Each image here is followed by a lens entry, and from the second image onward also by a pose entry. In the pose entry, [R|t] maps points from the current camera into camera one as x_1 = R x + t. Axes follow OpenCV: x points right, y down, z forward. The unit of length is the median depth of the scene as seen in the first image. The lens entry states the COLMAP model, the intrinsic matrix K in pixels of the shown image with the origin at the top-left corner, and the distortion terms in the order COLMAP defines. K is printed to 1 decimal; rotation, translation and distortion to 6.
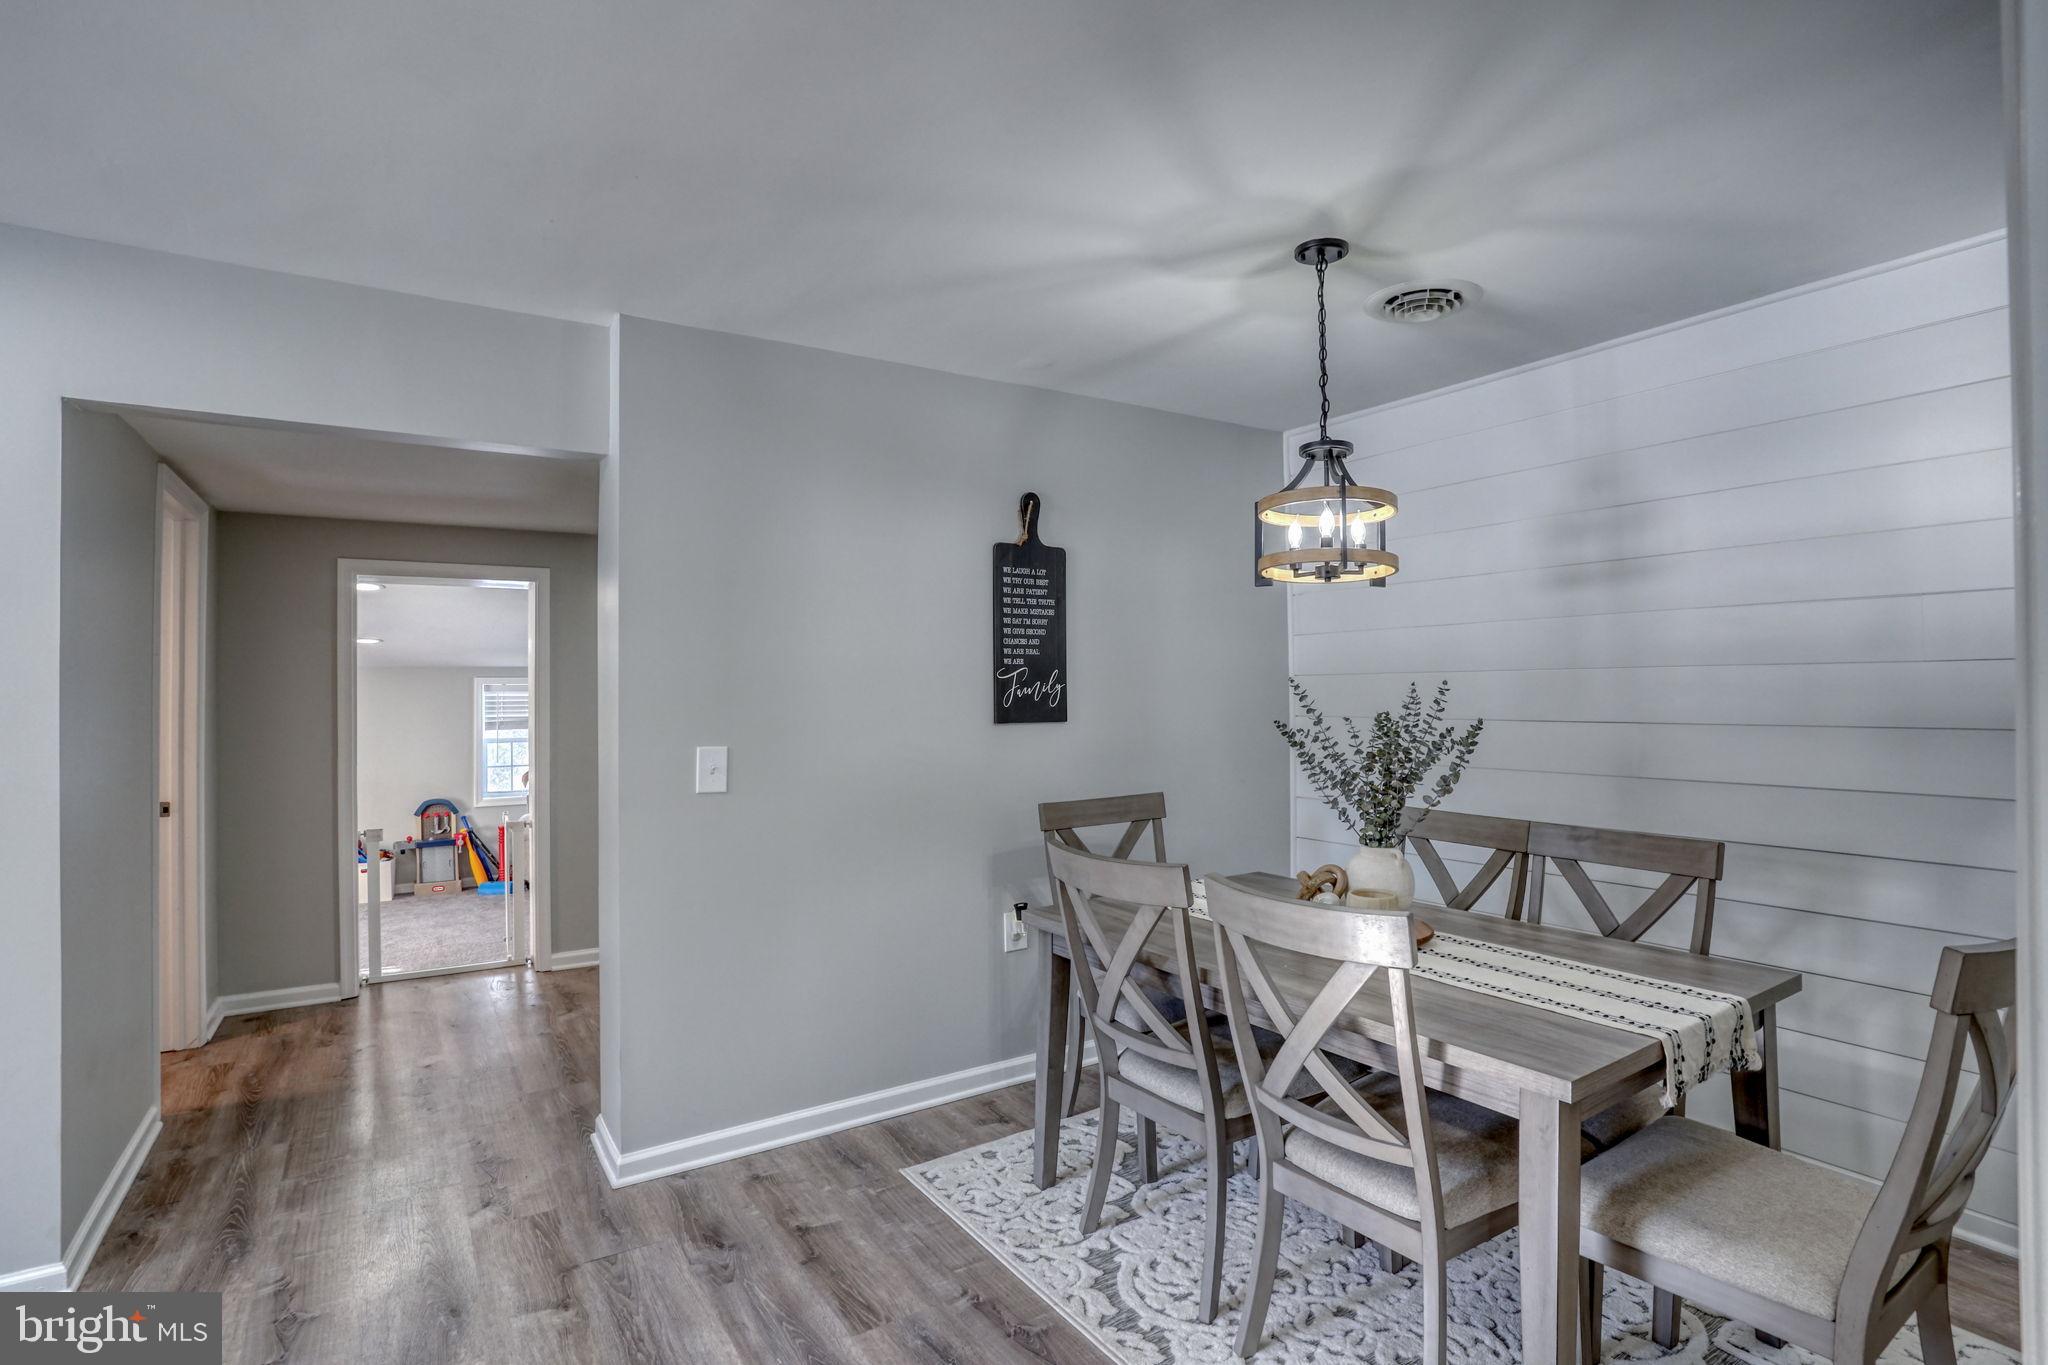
lens RADIAL K [[1022.5, 0, 1013.0], [0, 1022.5, 681.4], [0, 0, 1]] dist [-0.057512, 0.018249]
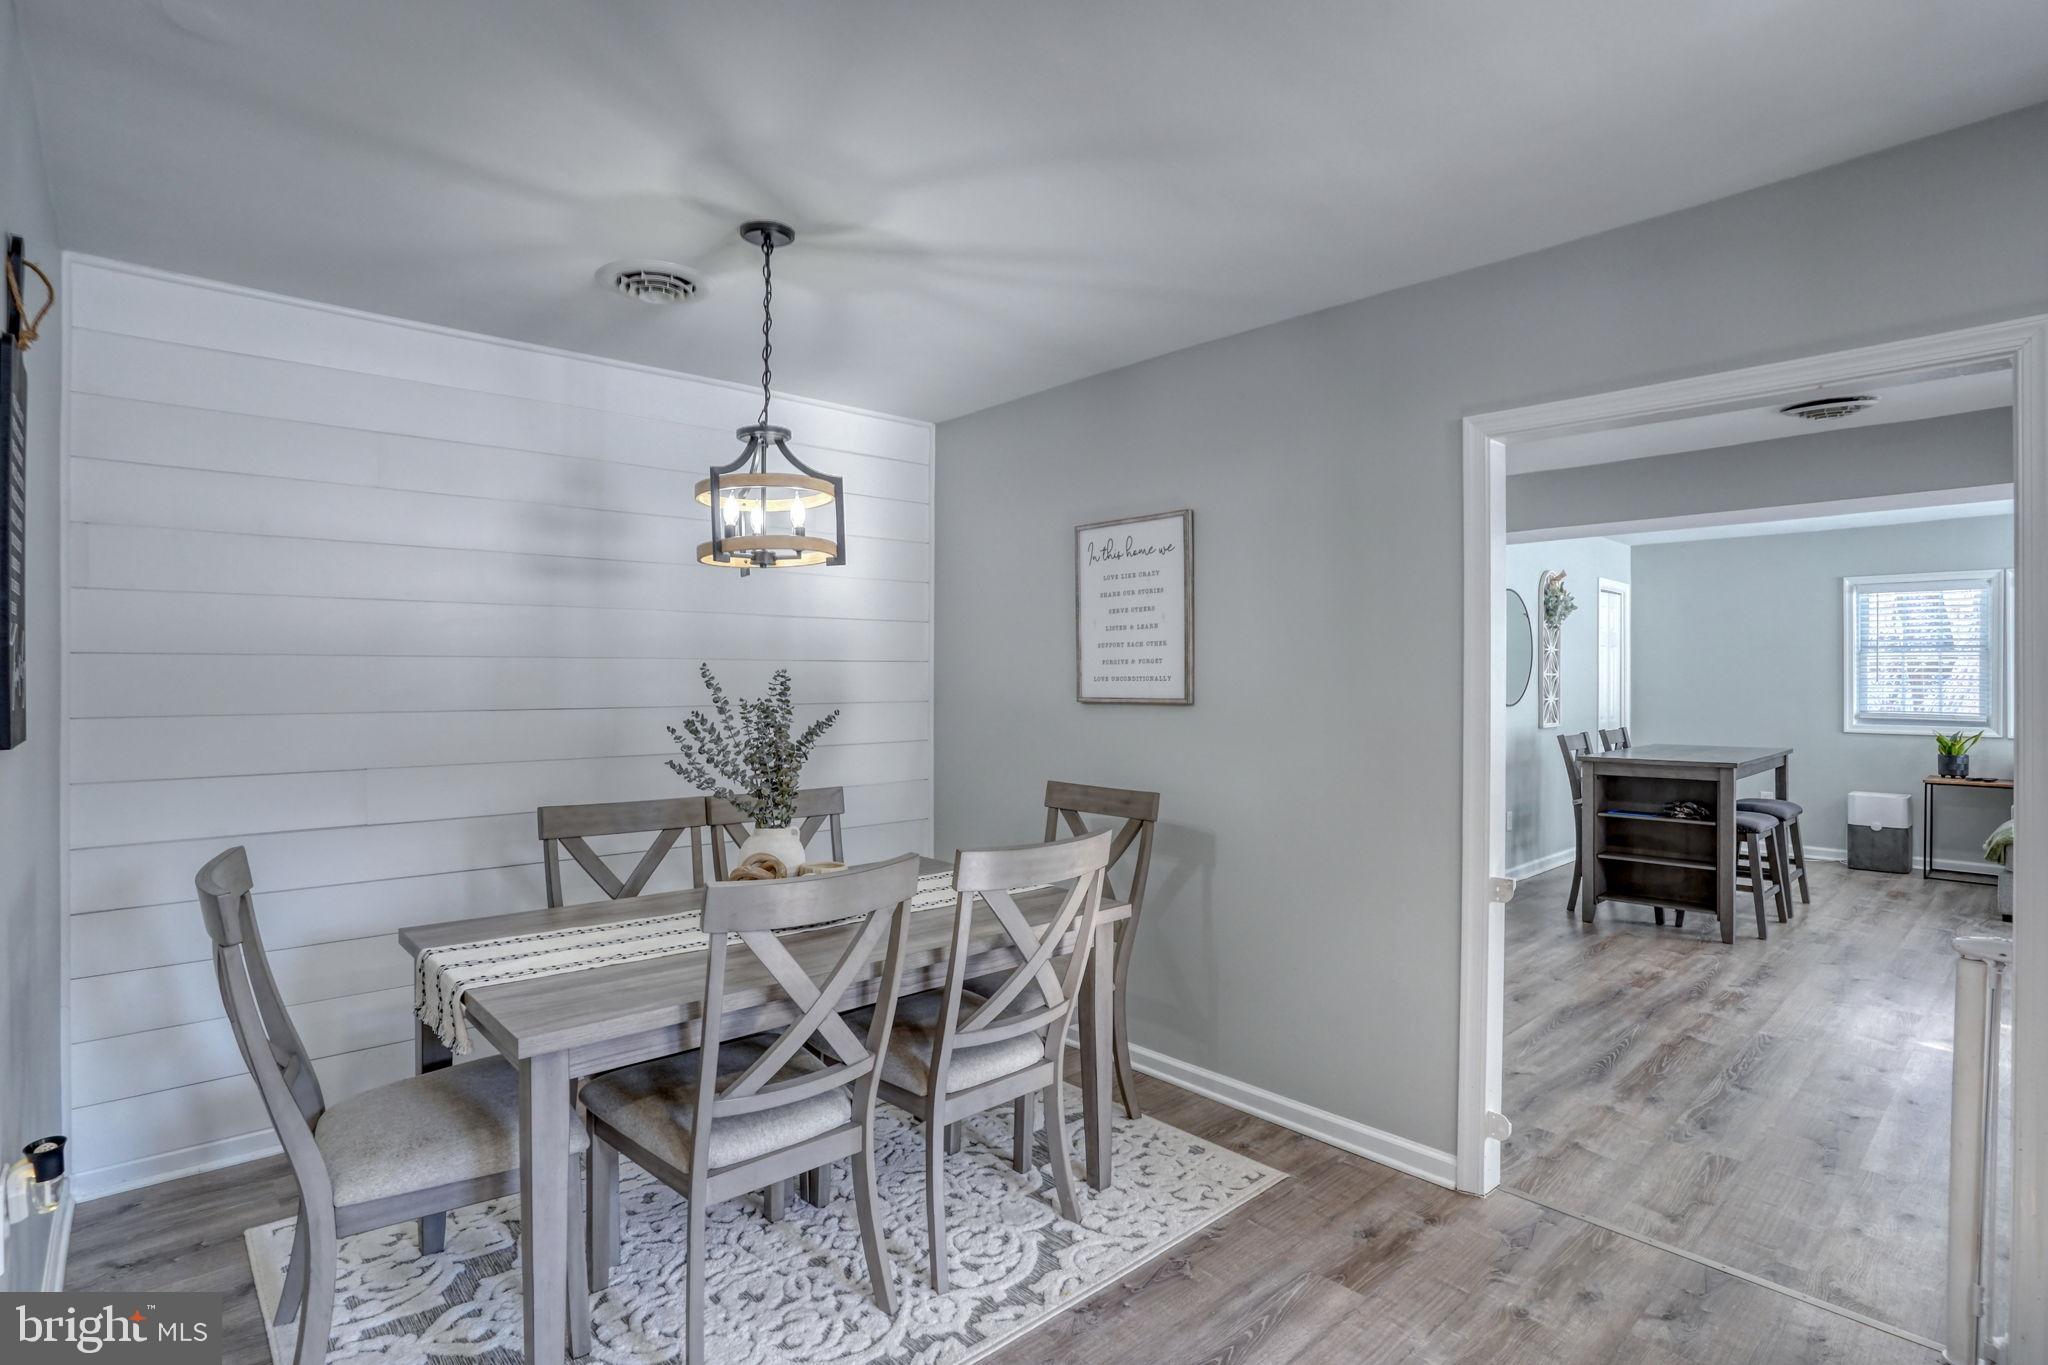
lens RADIAL K [[1022.5, 0, 1020.1], [0, 1022.5, 681.0], [0, 0, 1]] dist [-0.057512, 0.018249]
pose [[-0.173476, -0.003432, 0.984832, -0.675173], [-0.011330, 0.999935, 0.001489, 0.006822], [-0.984773, -0.010900, -0.173504, 0.876702]]
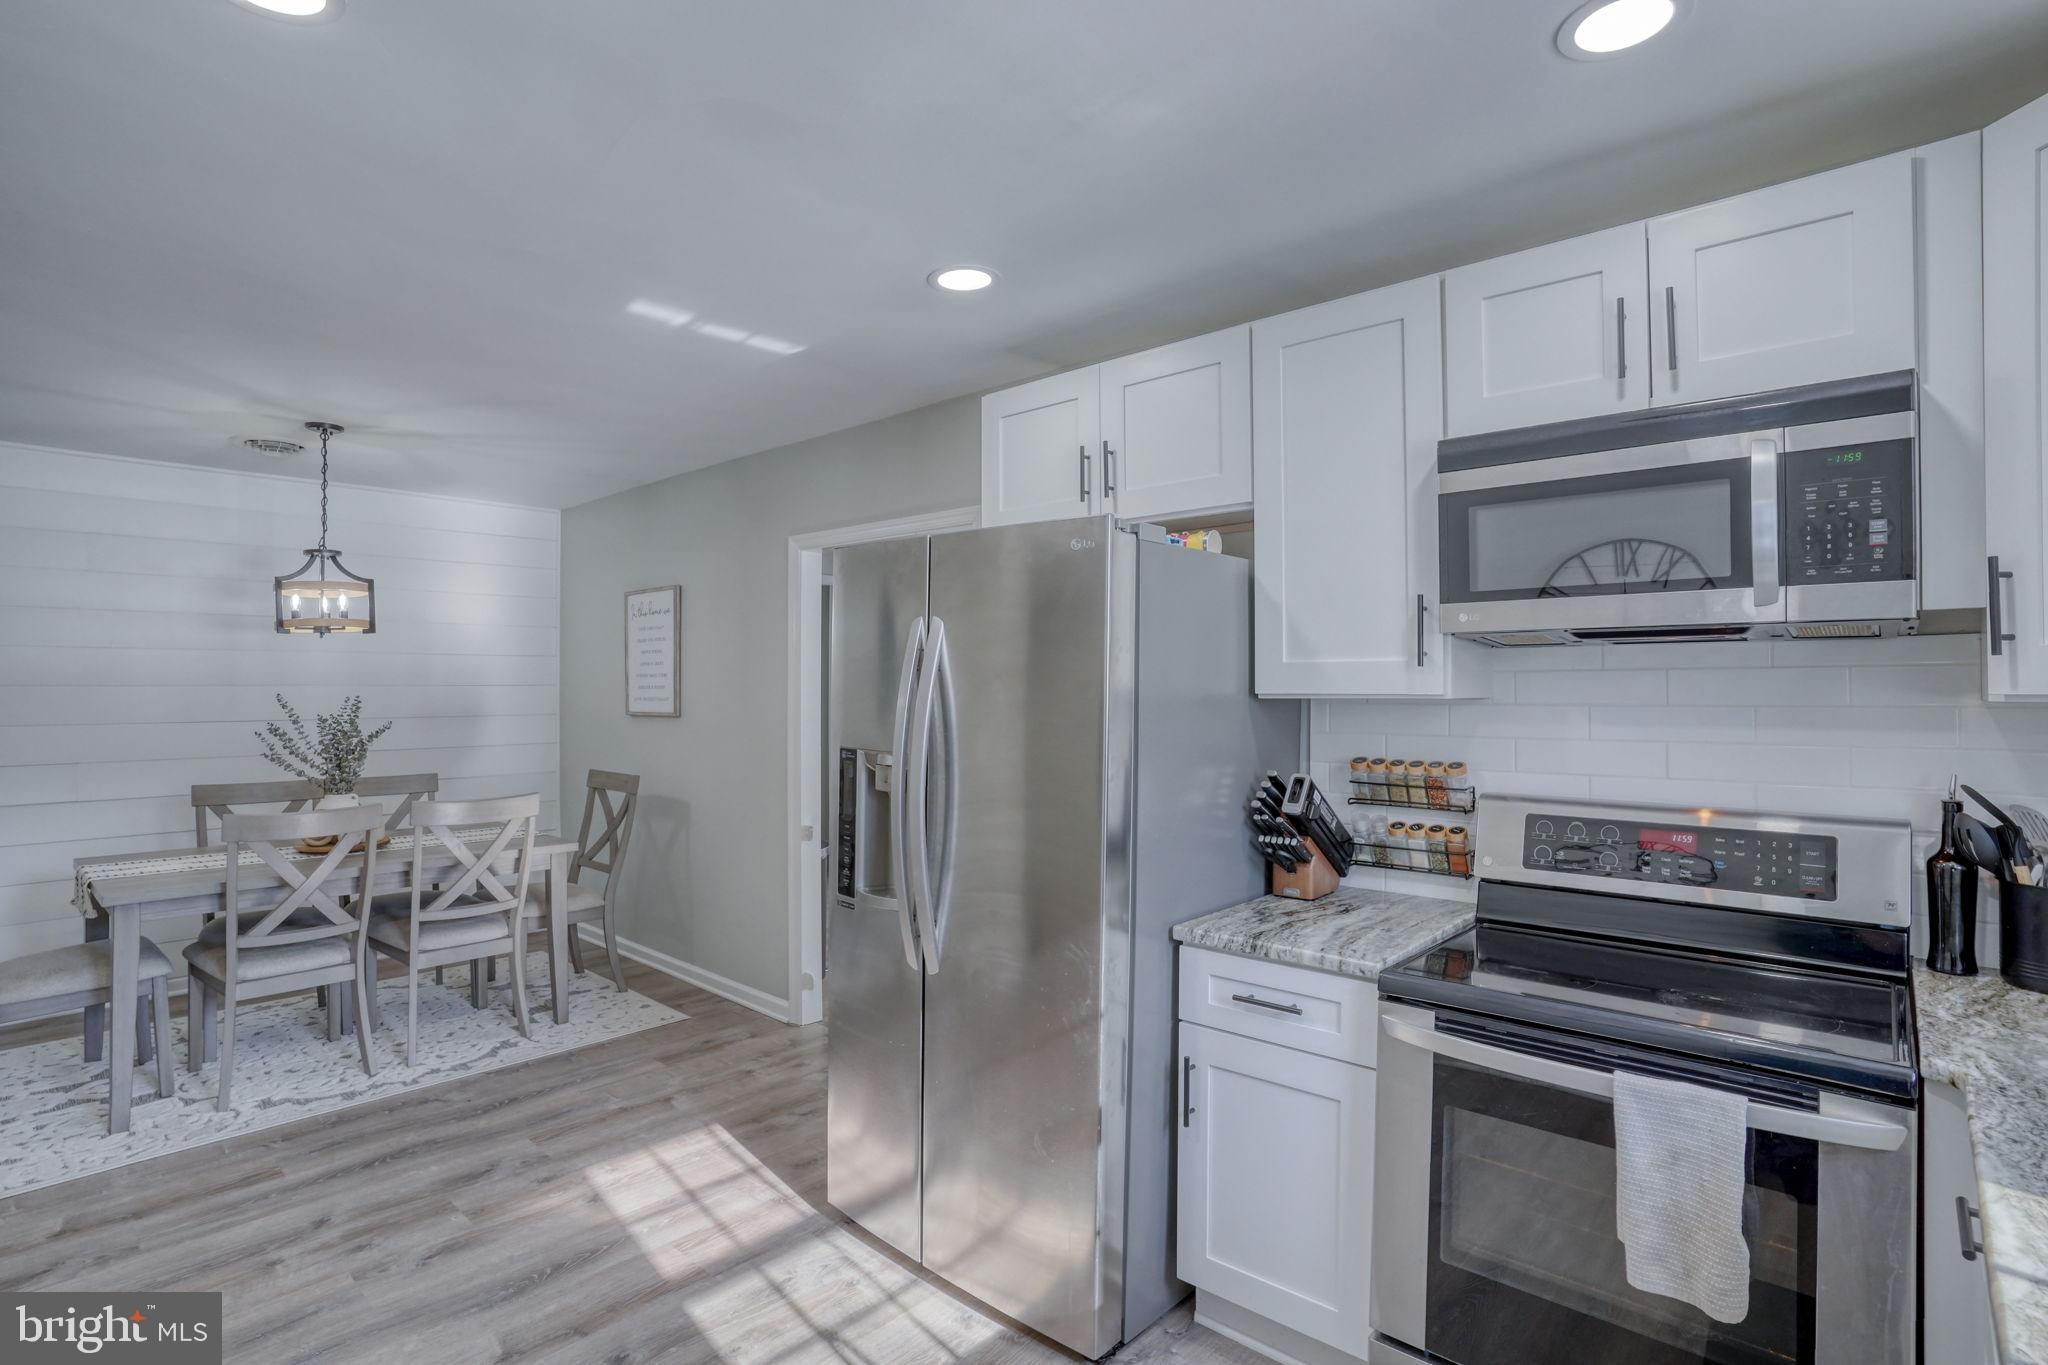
lens RADIAL K [[1022.5, 0, 1027.5], [0, 1022.5, 684.5], [0, 0, 1]] dist [-0.057512, 0.018249]
pose [[-0.261707, 0.002198, 0.965145, -1.443418], [-0.007940, 0.999959, -0.004430, -0.021179], [-0.965115, -0.008822, -0.261679, 0.310770]]
